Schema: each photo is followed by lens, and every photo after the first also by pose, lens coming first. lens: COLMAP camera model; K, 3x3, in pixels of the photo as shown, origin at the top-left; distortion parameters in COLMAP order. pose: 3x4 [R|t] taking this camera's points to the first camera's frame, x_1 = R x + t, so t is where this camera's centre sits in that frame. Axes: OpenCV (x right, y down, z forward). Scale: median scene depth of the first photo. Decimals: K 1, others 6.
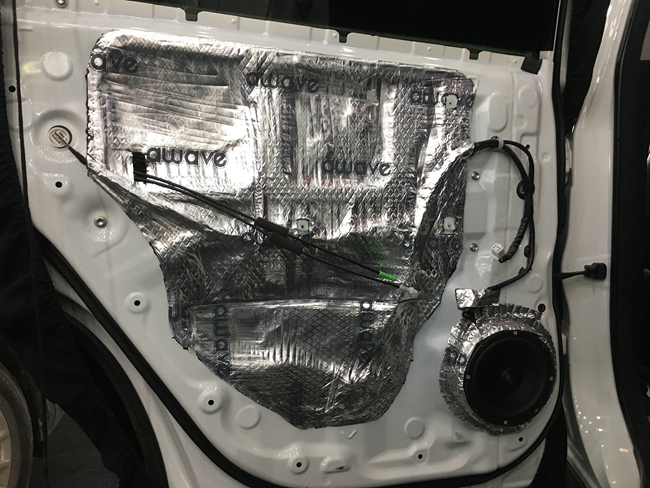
lens RADIAL K [[559.6, 0, 323.0], [0, 559.6, 244.2], [0, 0, 1]] dist [0.060206, -0.011497]
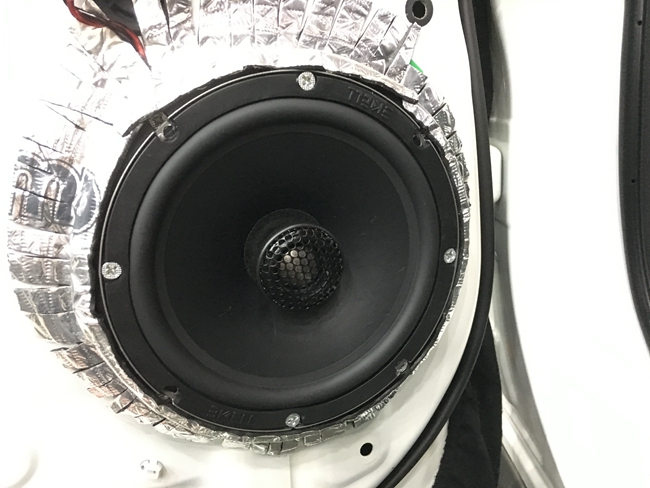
lens RADIAL K [[559.6, 0, 326.2], [0, 559.6, 244.0], [0, 0, 1]] dist [0.060206, -0.011497]
pose [[0.992307, -0.067173, 0.103989, 0.305861], [0.051481, 0.987819, 0.146844, 0.183968], [-0.112587, -0.140361, 0.983678, 0.716704]]
